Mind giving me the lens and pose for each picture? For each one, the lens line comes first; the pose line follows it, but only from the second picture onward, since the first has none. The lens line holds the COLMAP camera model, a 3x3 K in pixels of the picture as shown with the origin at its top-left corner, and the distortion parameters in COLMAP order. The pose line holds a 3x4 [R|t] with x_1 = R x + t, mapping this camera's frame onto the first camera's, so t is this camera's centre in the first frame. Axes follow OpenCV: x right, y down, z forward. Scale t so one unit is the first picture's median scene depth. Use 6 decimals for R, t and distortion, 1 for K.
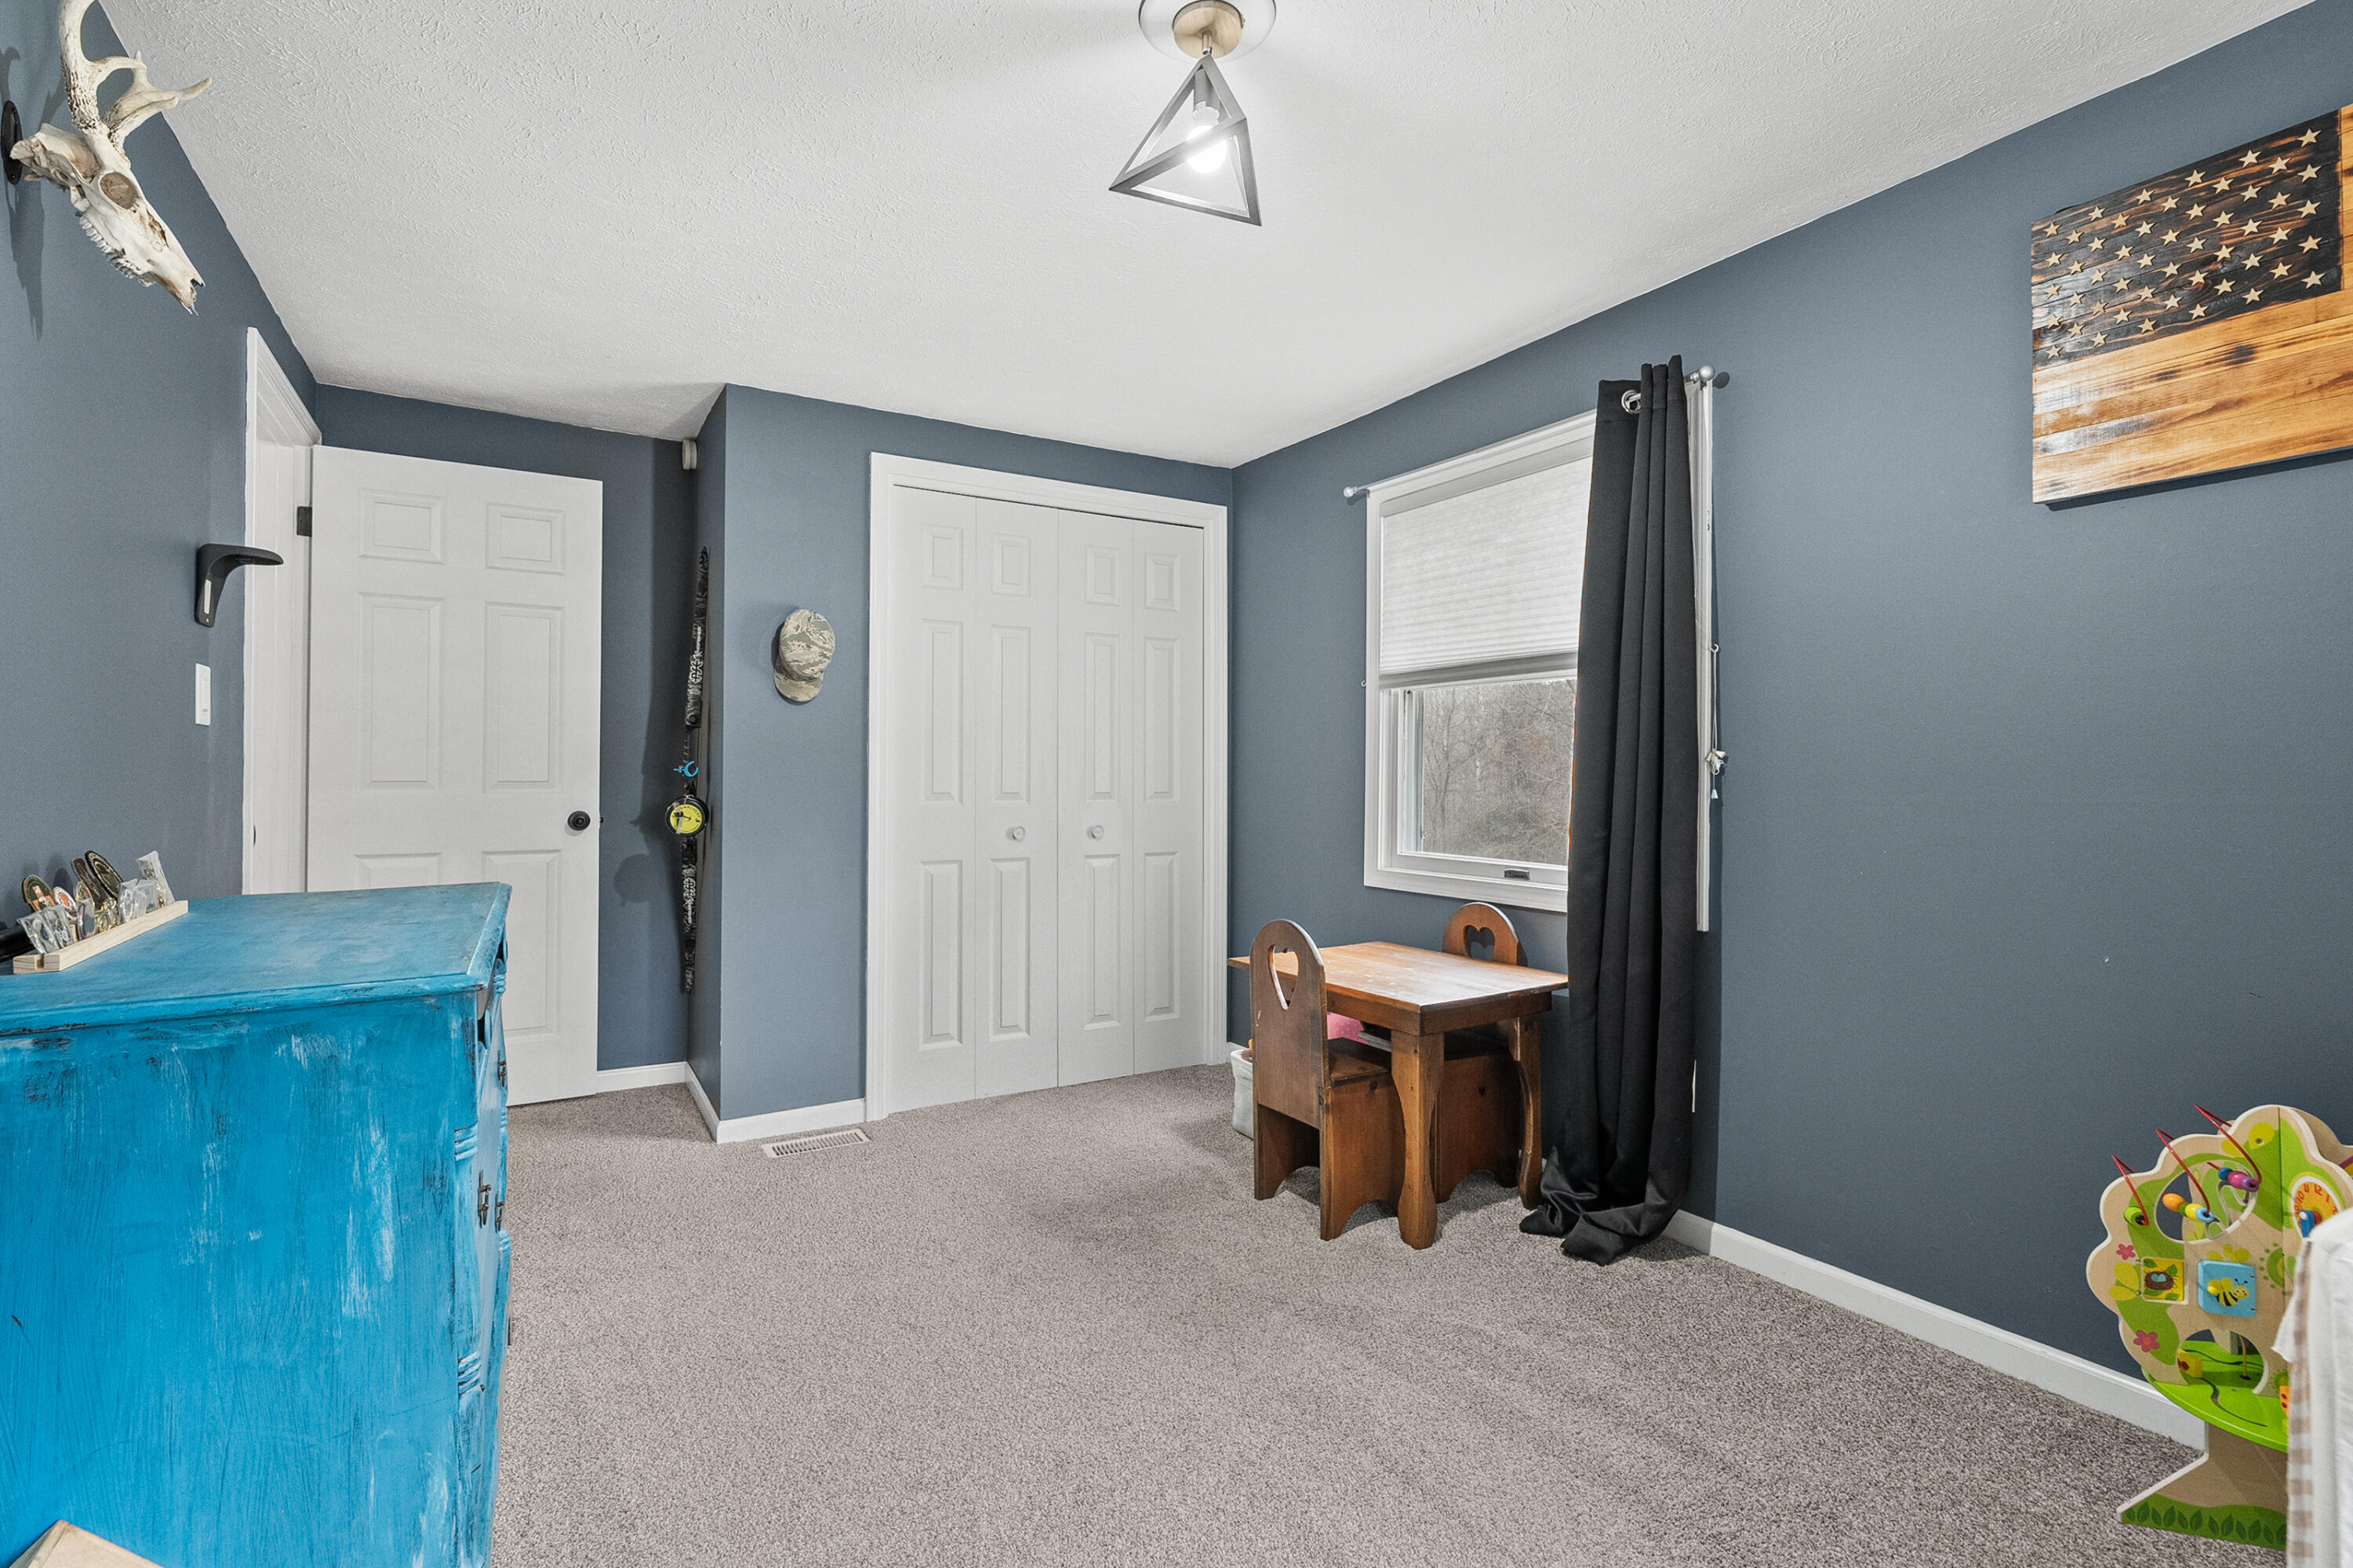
lens RADIAL K [[1076.8, 0, 1174.8], [0, 1076.8, 778.5], [0, 0, 1]] dist [-0.005600, 0.000959]
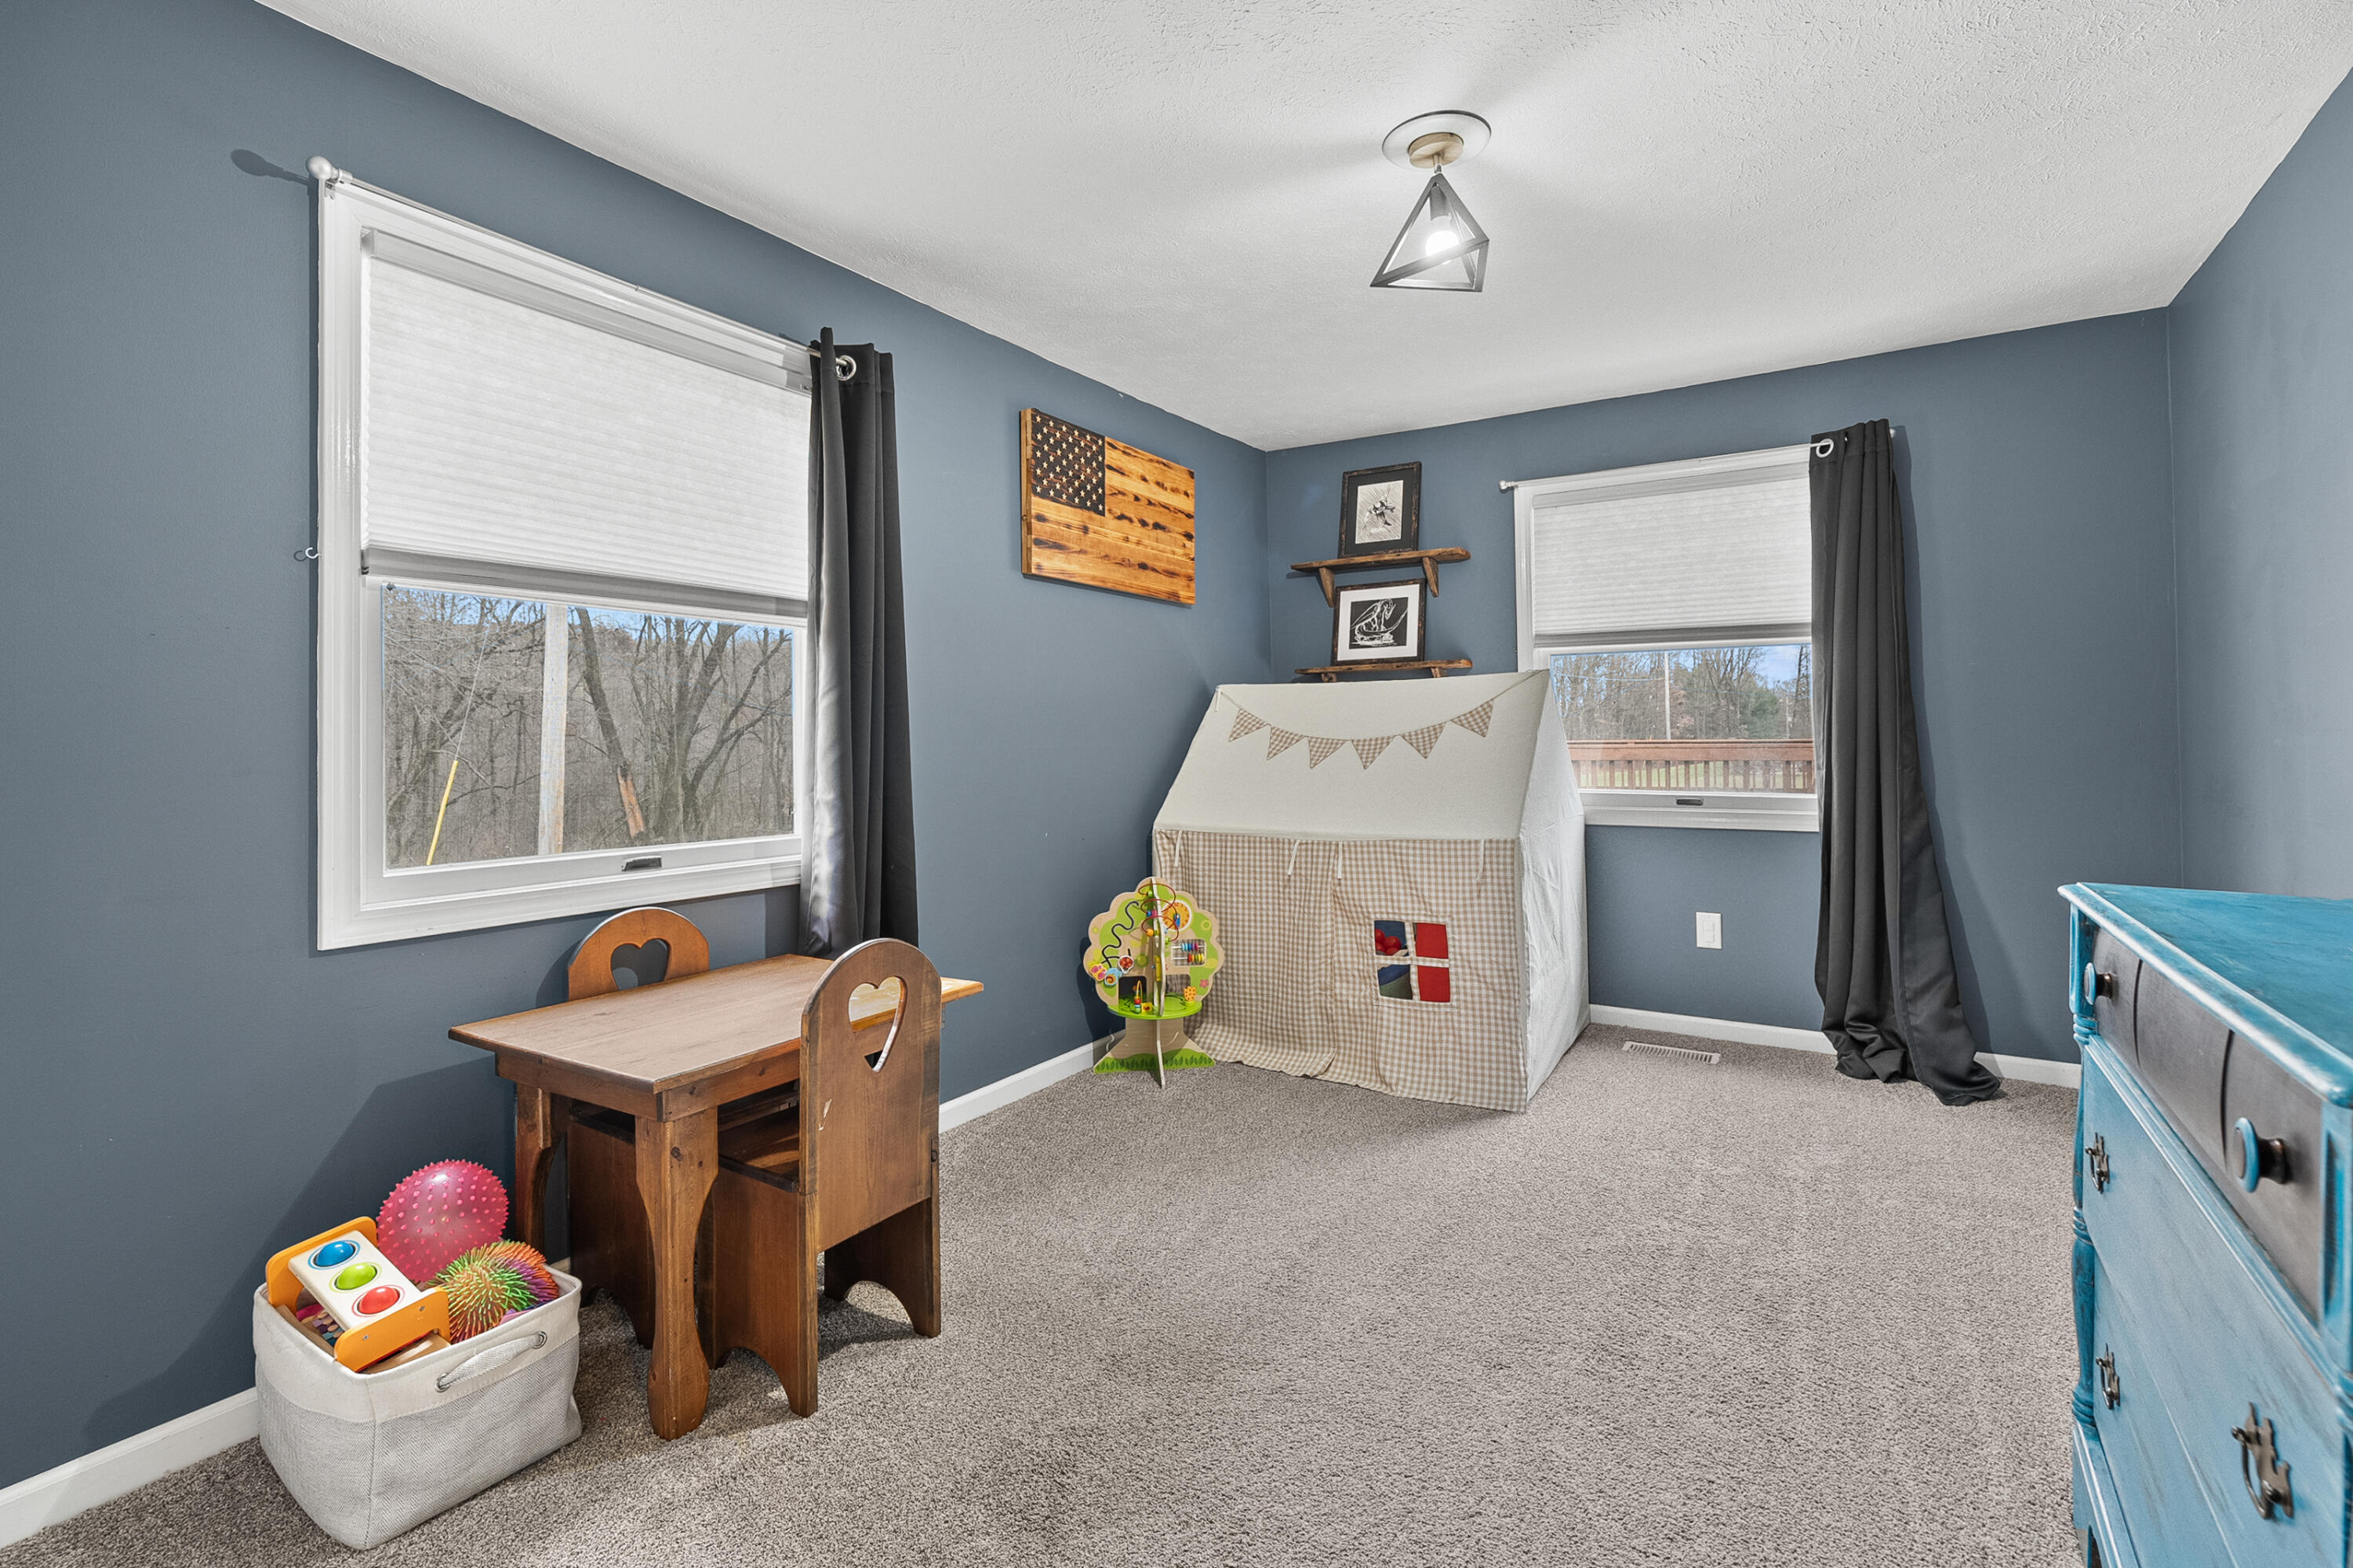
lens RADIAL K [[1076.8, 0, 1166.3], [0, 1076.8, 733.8], [0, 0, 1]] dist [-0.005600, 0.000959]
pose [[-0.445584, -0.003036, 0.895235, -0.916823], [0.004063, 0.999977, 0.005414, -0.010101], [-0.895231, 0.006049, -0.445561, 1.740005]]
